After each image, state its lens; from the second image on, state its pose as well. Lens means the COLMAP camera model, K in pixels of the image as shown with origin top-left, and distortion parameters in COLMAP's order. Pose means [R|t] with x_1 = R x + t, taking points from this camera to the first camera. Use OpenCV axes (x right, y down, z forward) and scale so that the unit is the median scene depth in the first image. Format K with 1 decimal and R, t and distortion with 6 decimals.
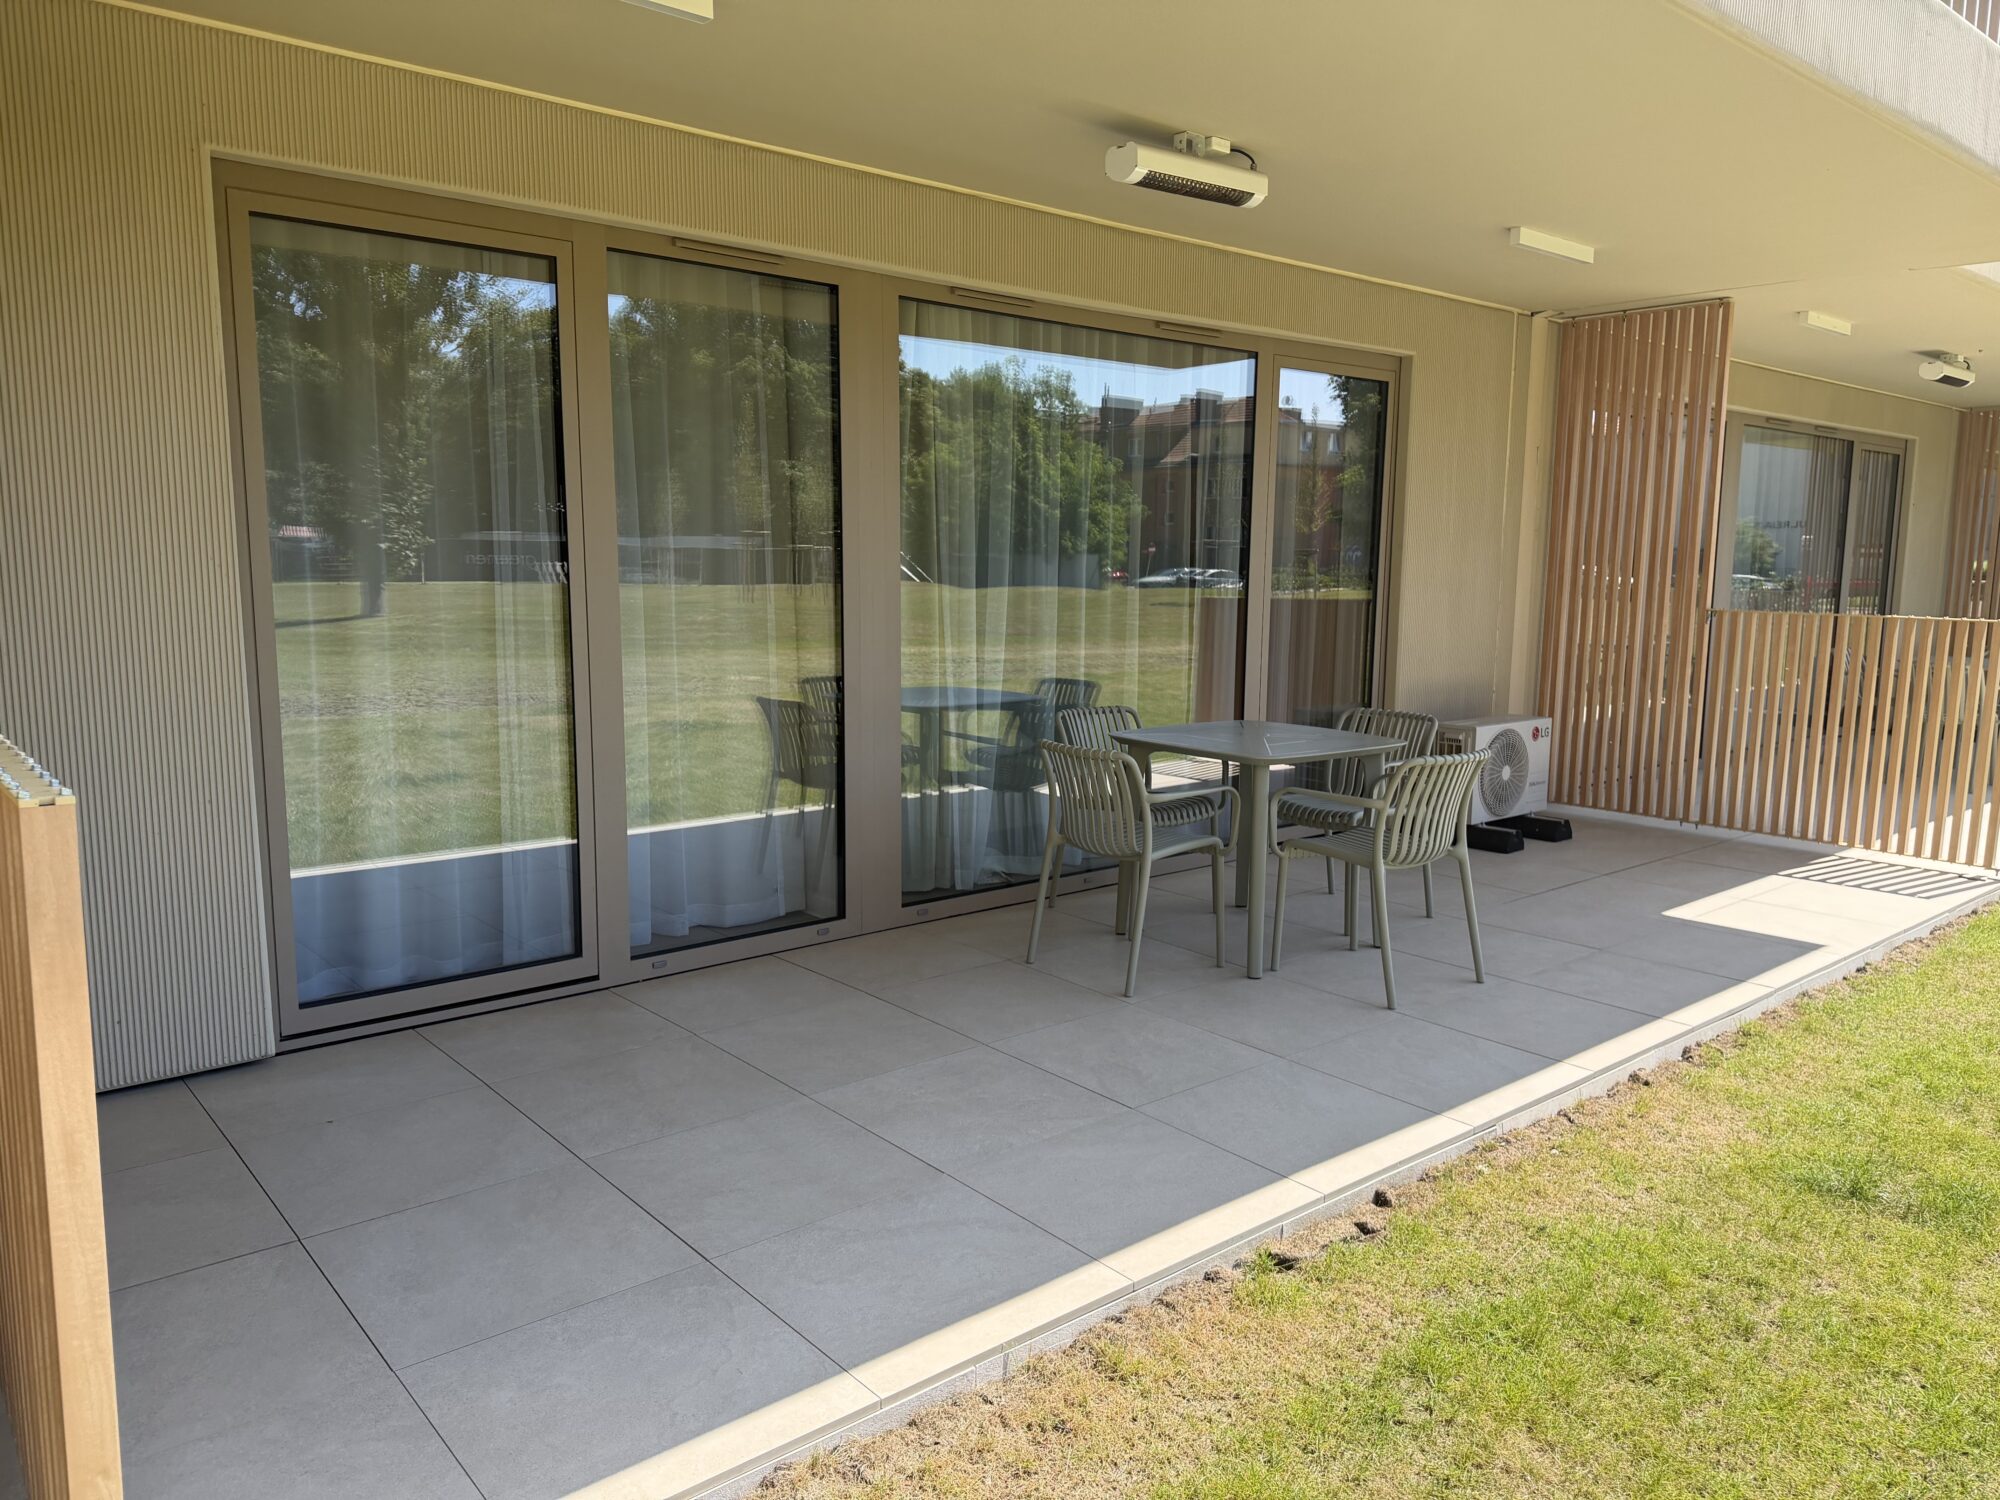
lens RADIAL K [[1407.4, 0, 1000.0], [0, 1407.4, 750.0], [0, 0, 1]] dist [-0.005924, -0.003256]
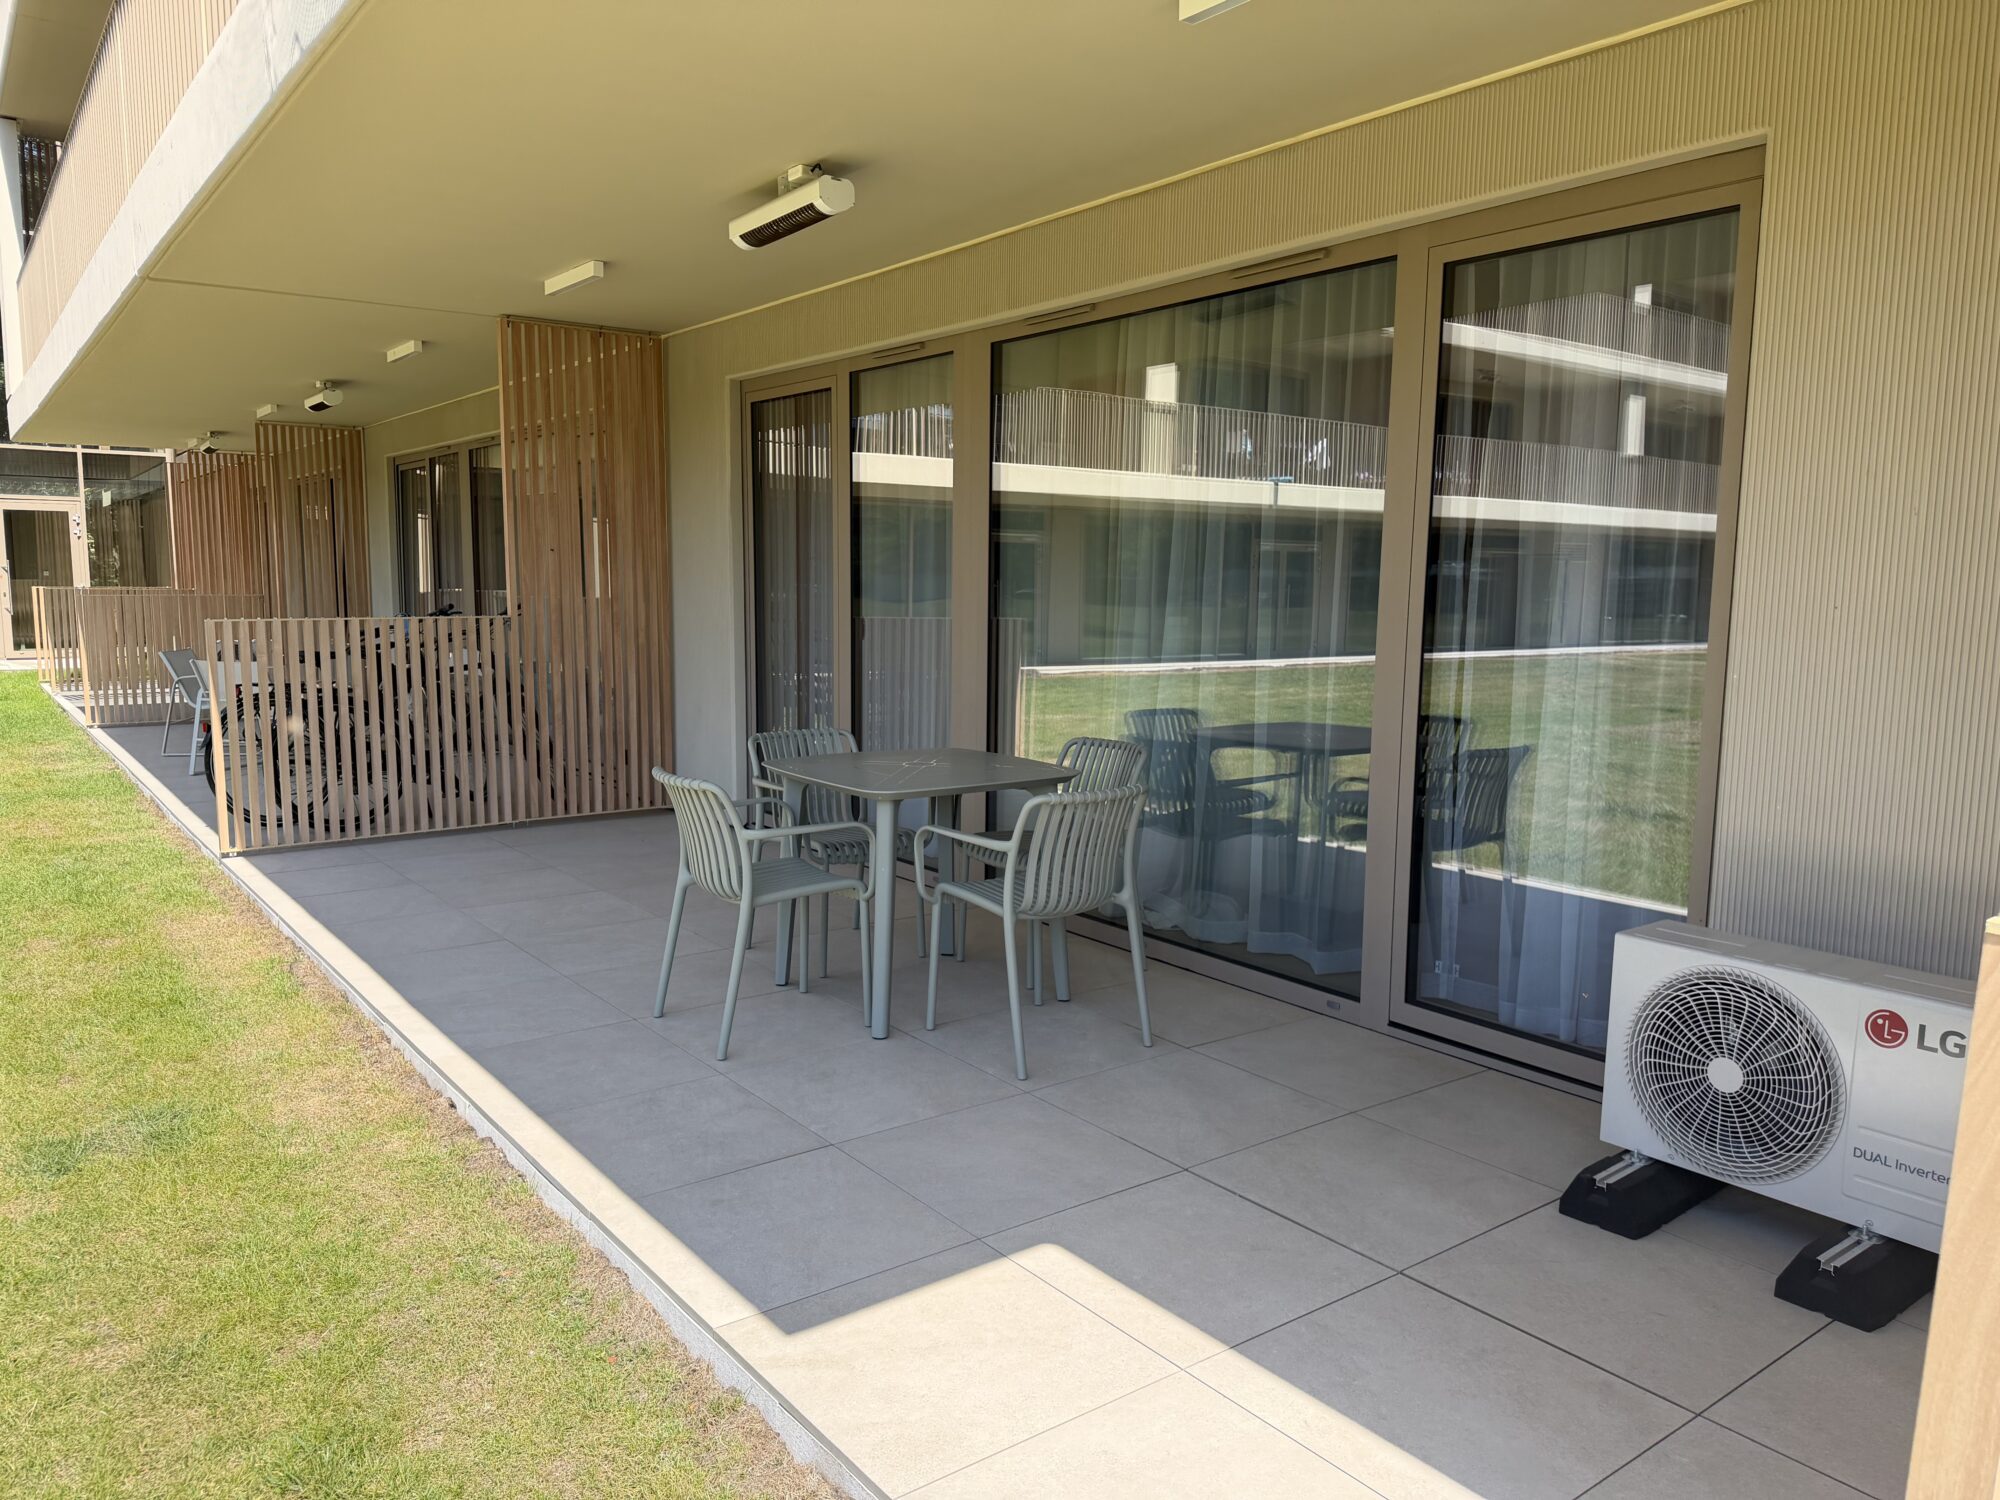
lens RADIAL K [[1386.1, 0, 1000.0], [0, 1386.1, 750.0], [0, 0, 1]] dist [-0.000242, -0.001874]
pose [[-0.067615, 0.107559, -0.991897, 0.980674], [-0.148811, 0.981964, 0.116626, -0.119009], [0.986551, 0.155491, -0.050389, 1.017047]]
